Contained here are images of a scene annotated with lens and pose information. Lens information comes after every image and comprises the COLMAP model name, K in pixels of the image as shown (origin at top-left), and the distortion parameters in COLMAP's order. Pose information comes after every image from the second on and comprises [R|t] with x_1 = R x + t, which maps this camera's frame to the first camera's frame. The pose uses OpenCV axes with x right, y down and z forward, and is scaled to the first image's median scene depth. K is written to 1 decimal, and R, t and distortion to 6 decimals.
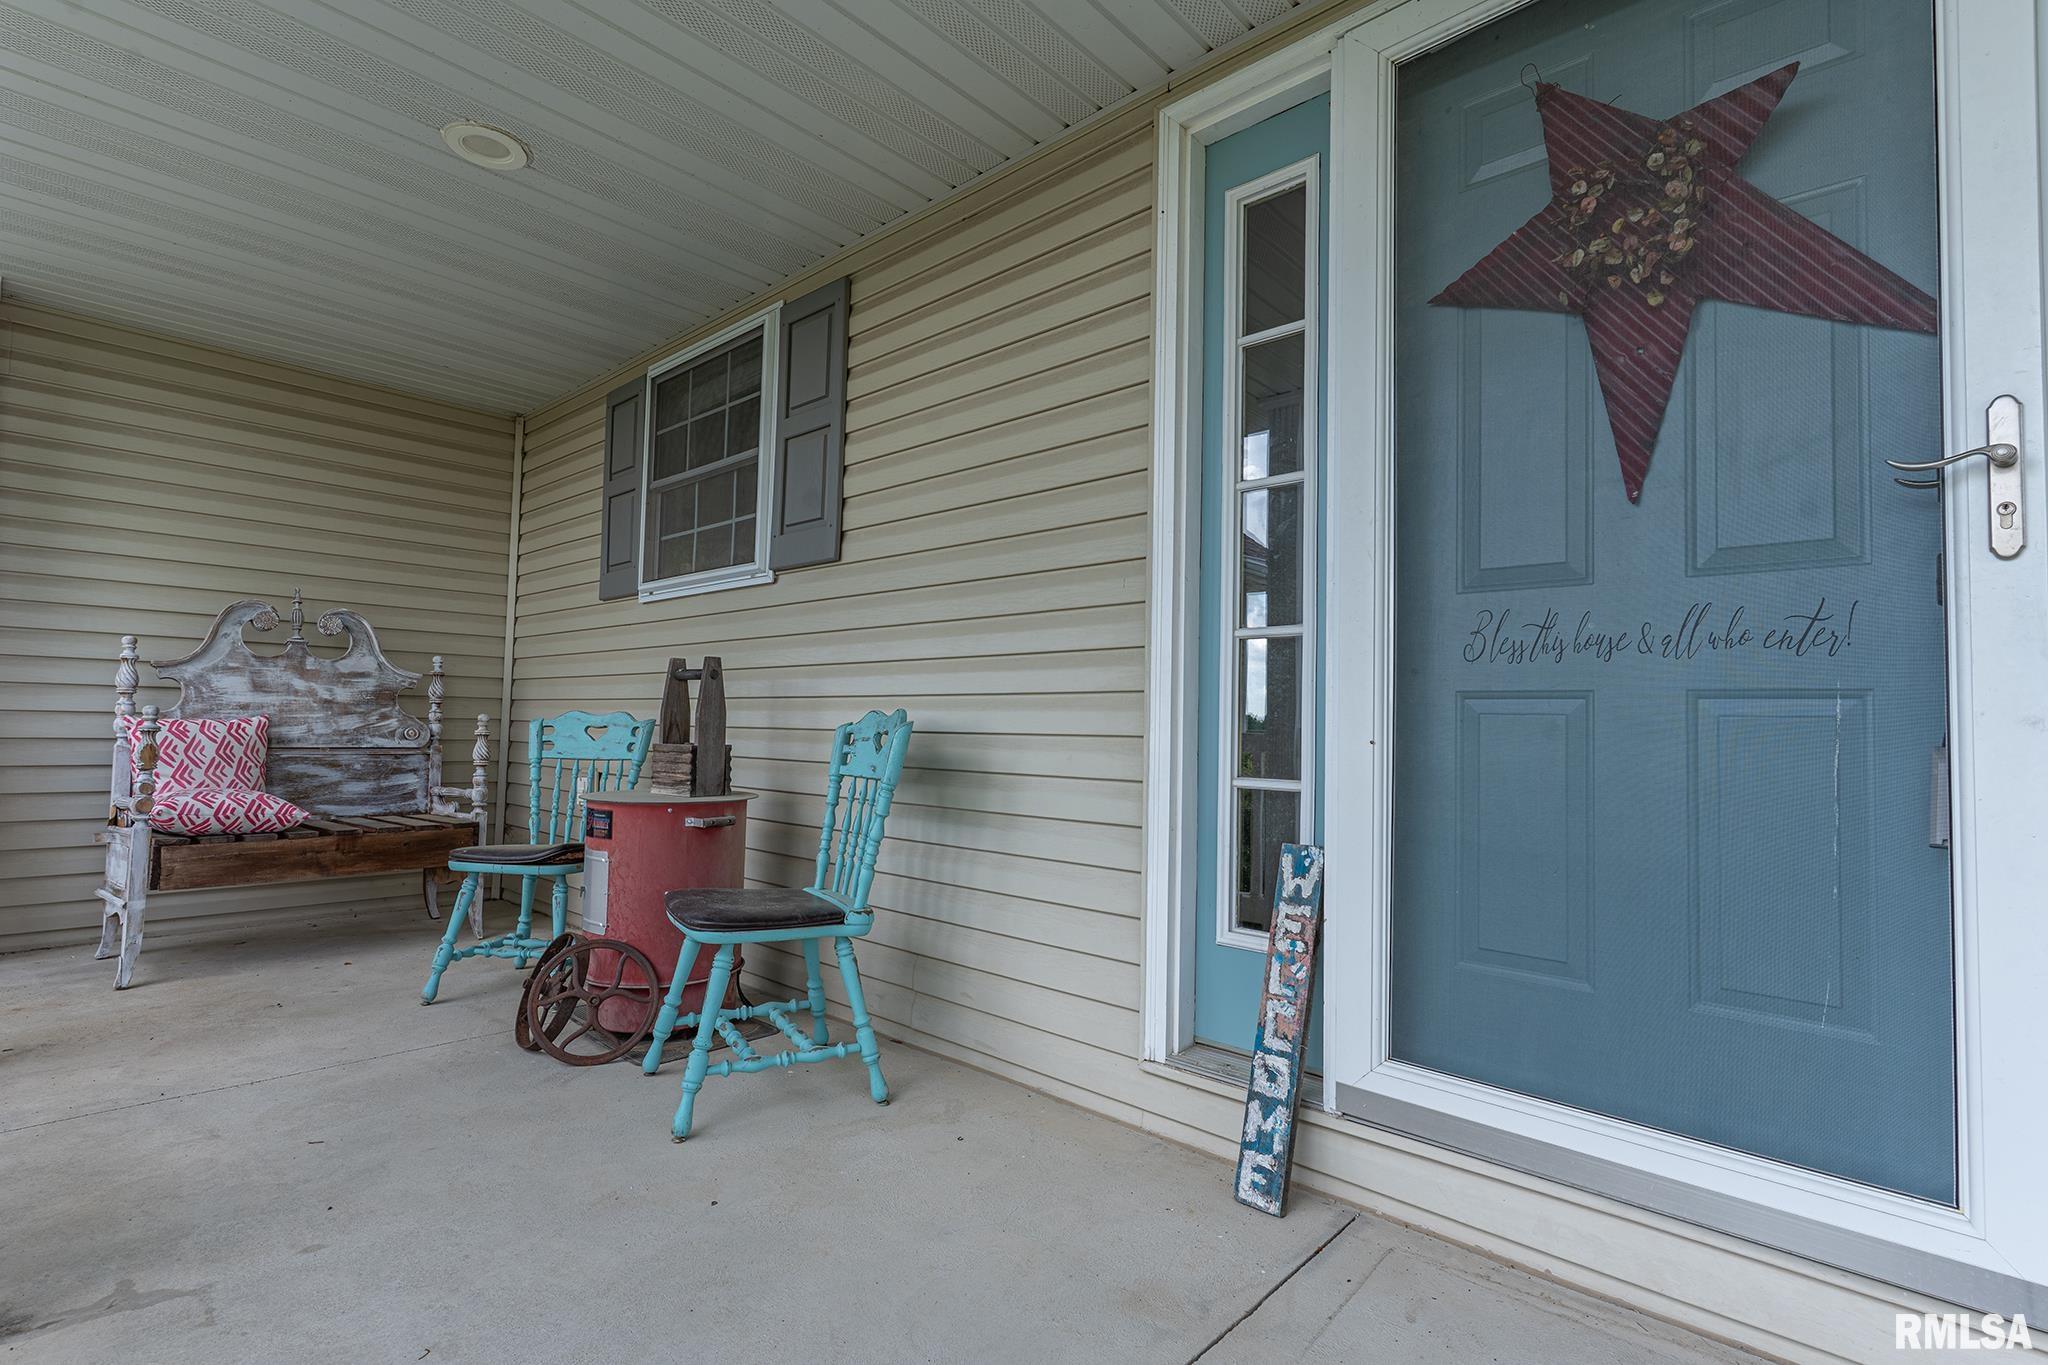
lens RADIAL K [[968.6, 0, 1022.8], [0, 968.6, 680.4], [0, 0, 1]] dist [0.002439, 0.000148]
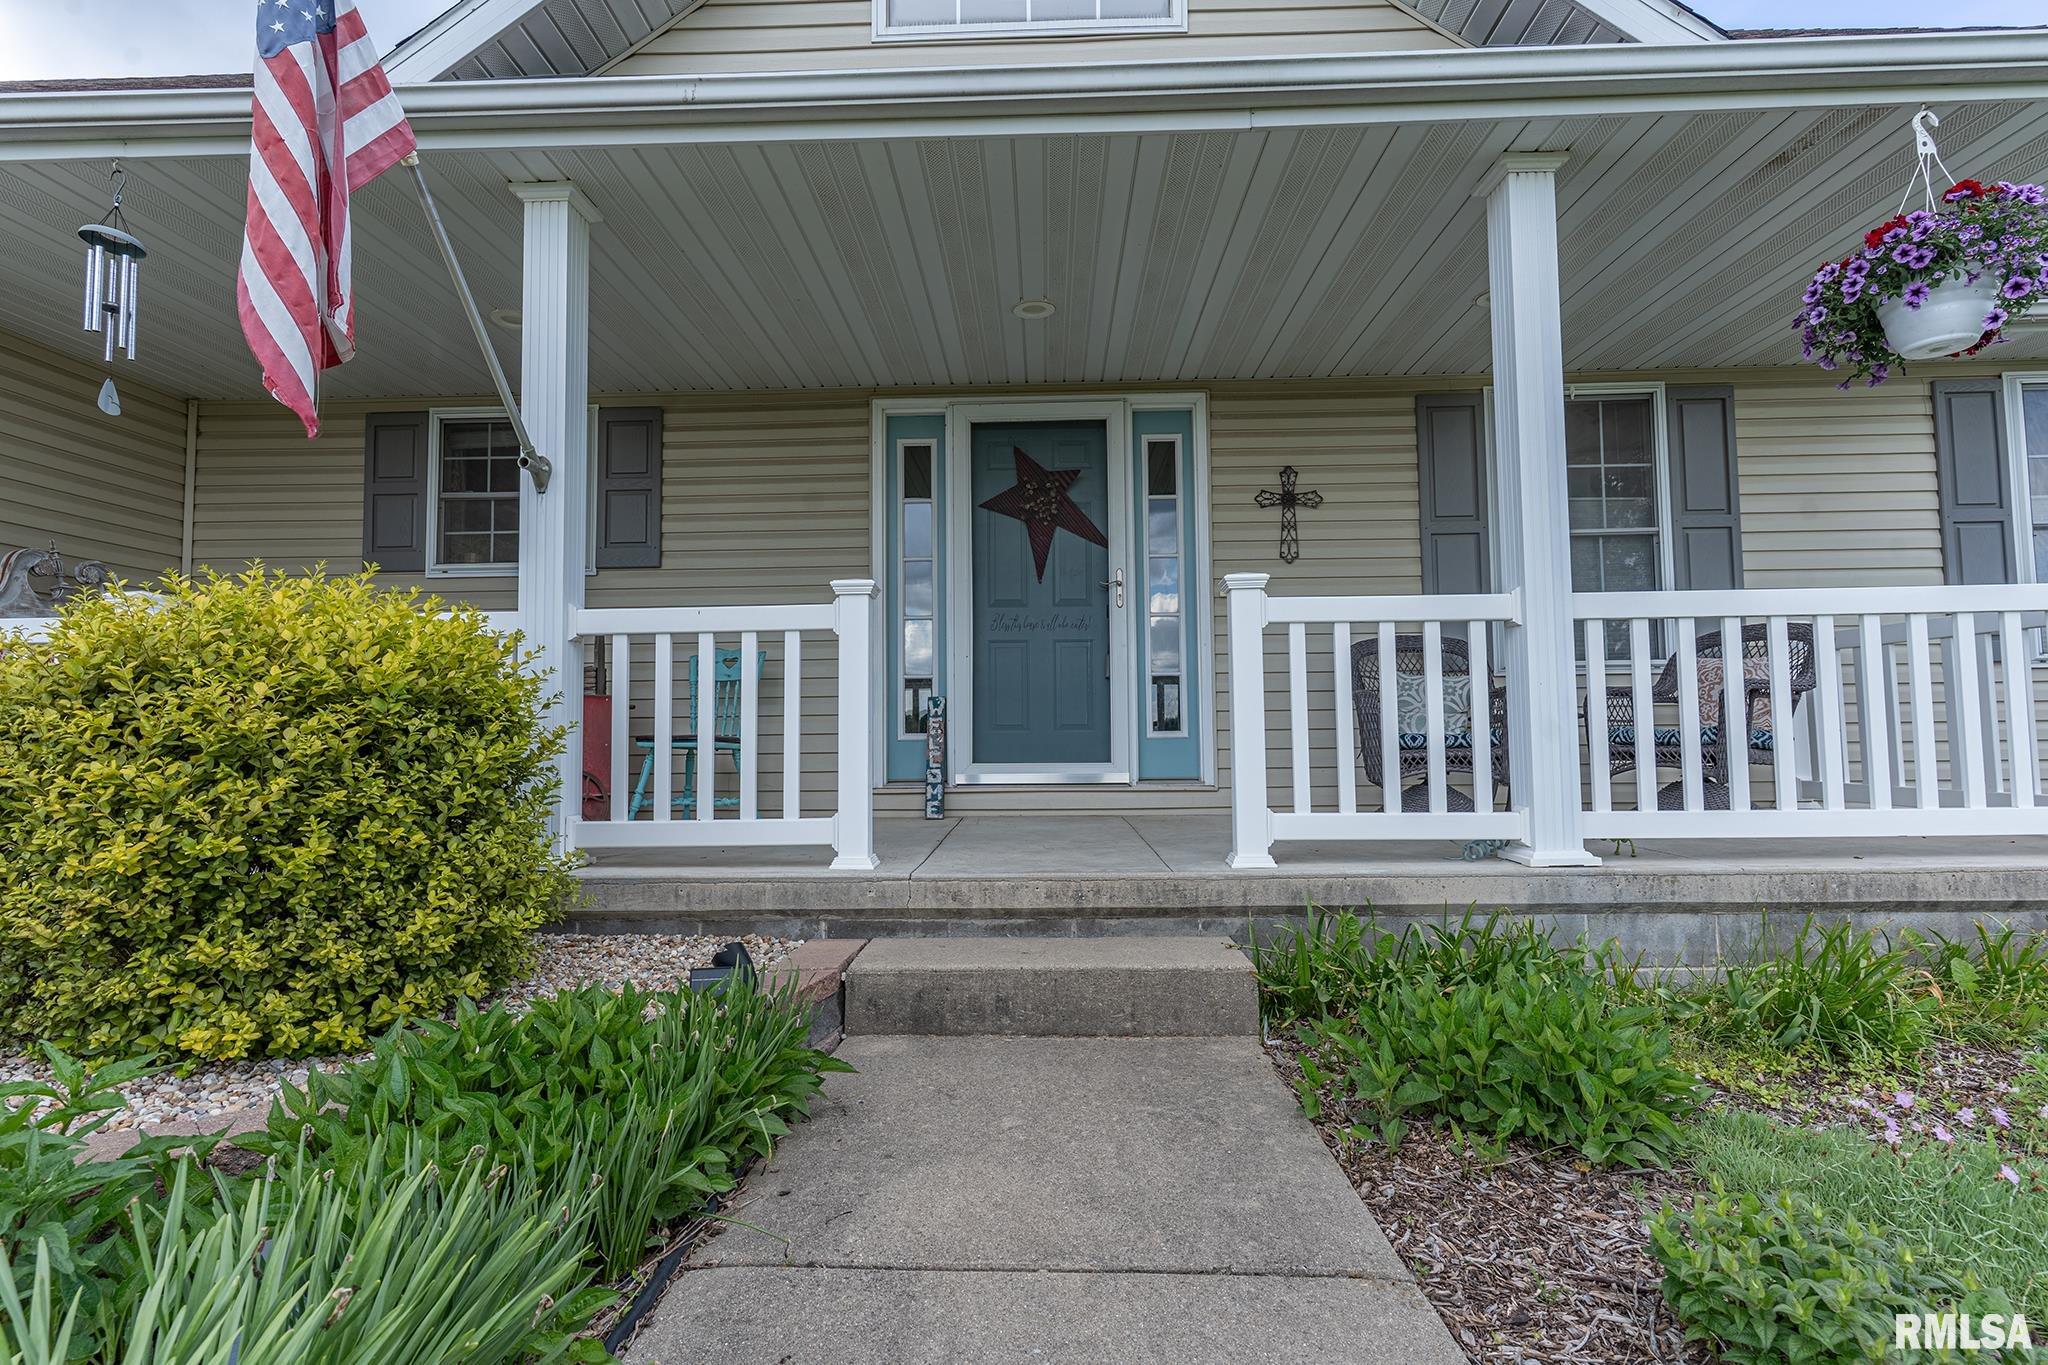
lens RADIAL K [[968.6, 0, 1022.8], [0, 968.6, 680.4], [0, 0, 1]] dist [0.002439, 0.000148]
pose [[0.752719, 0.005857, 0.658316, -1.402705], [-0.006792, 0.999976, -0.001131, 0.134649], [-0.658307, -0.003619, 0.752741, -1.280980]]
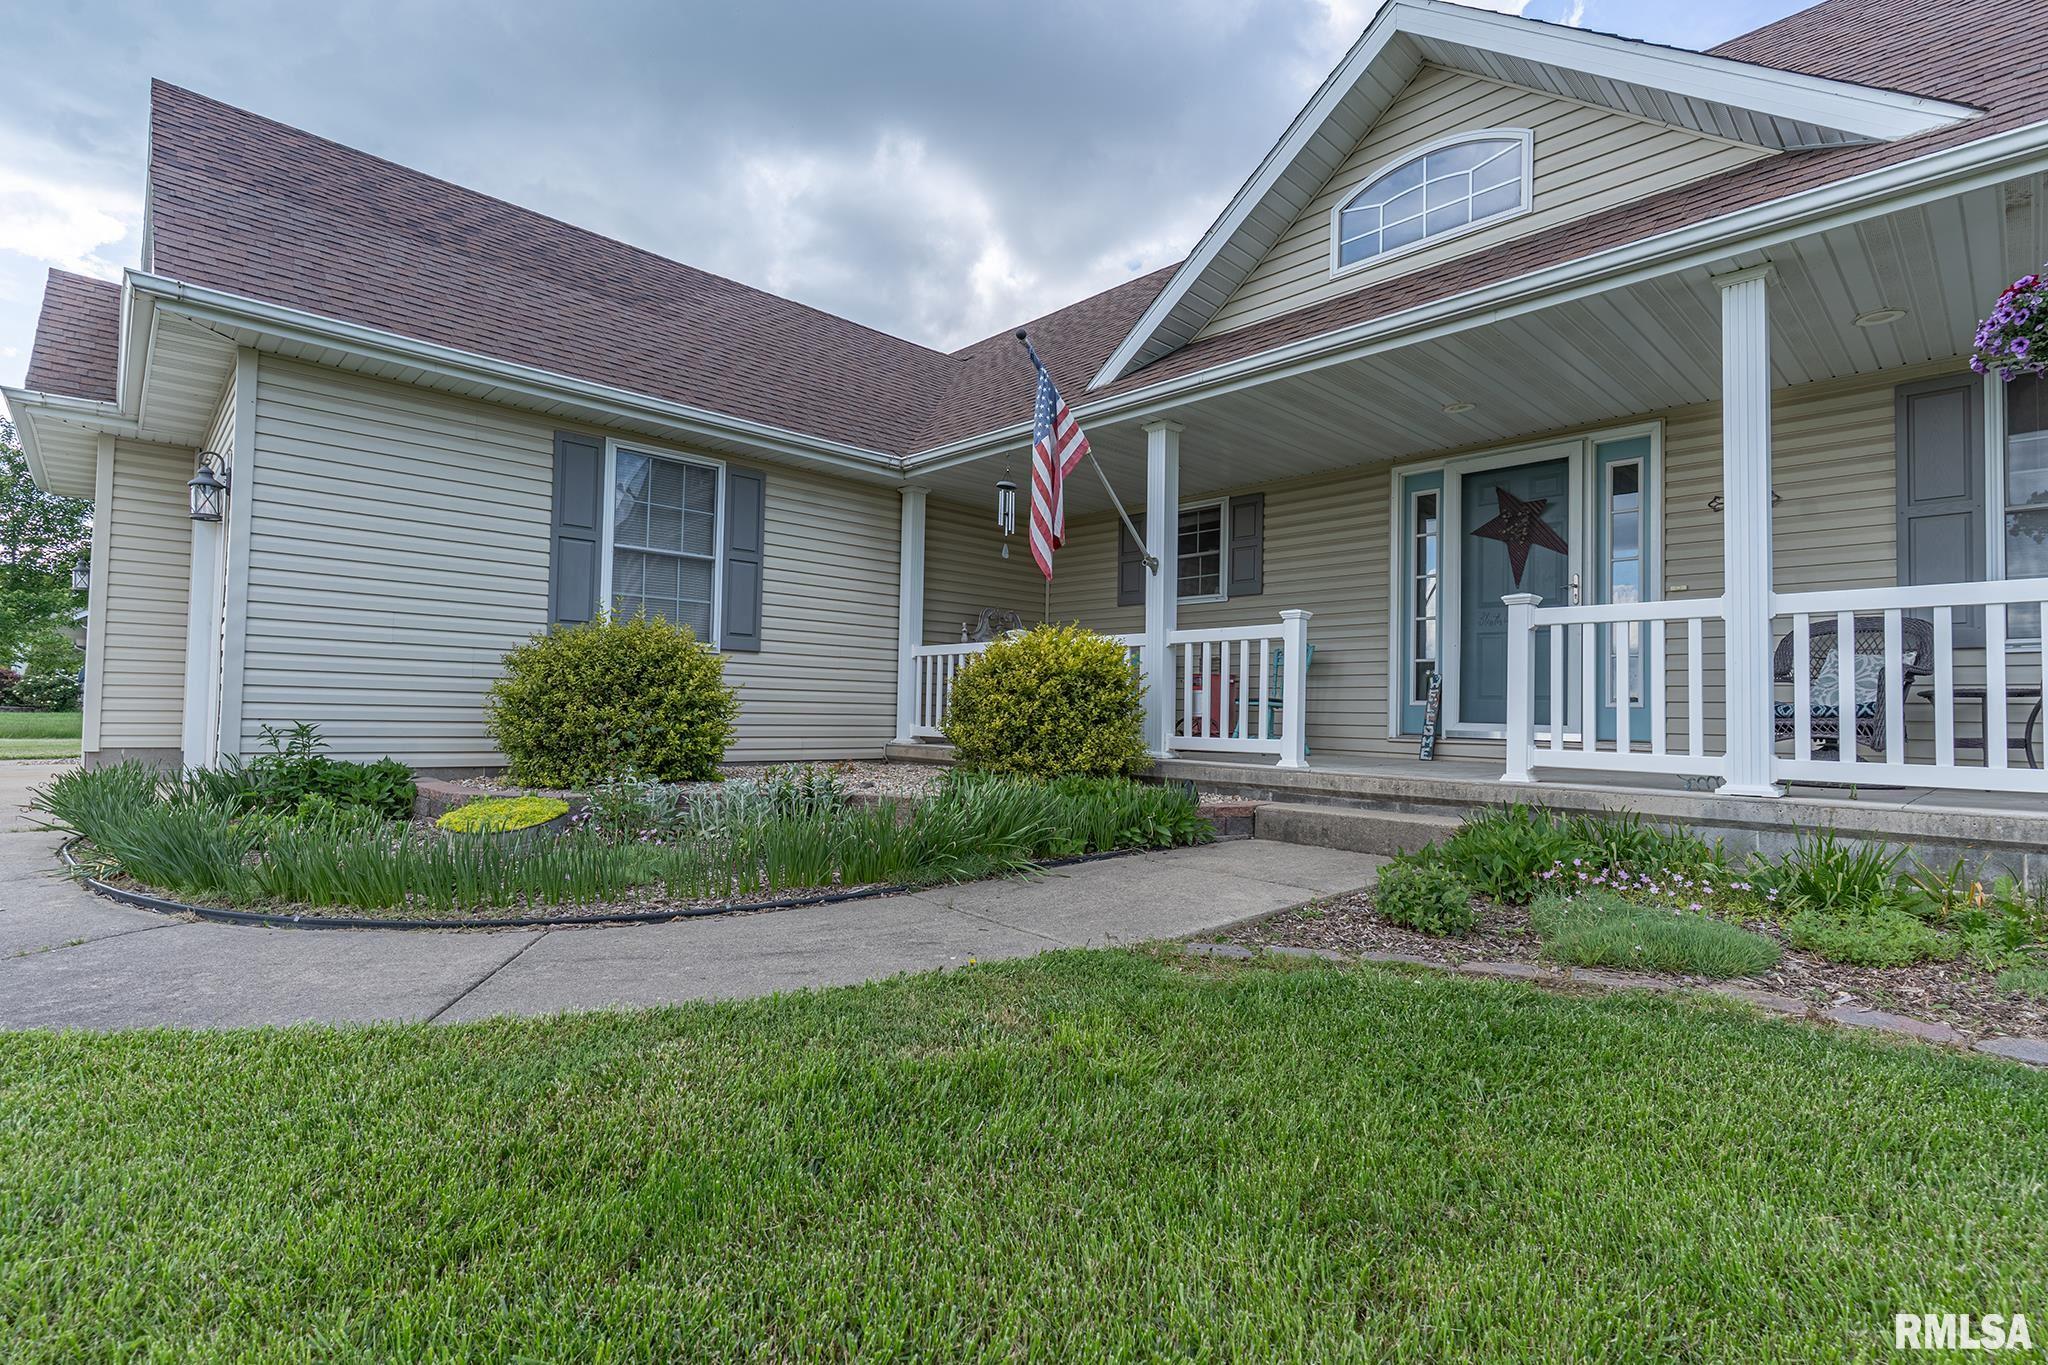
lens RADIAL K [[968.6, 0, 1022.8], [0, 968.6, 680.4], [0, 0, 1]] dist [0.002439, 0.000148]
pose [[0.997939, -0.004907, -0.063982, -1.156133], [0.006143, 0.999798, 0.019136, 0.117561], [0.063875, -0.019489, 0.997768, -3.086897]]
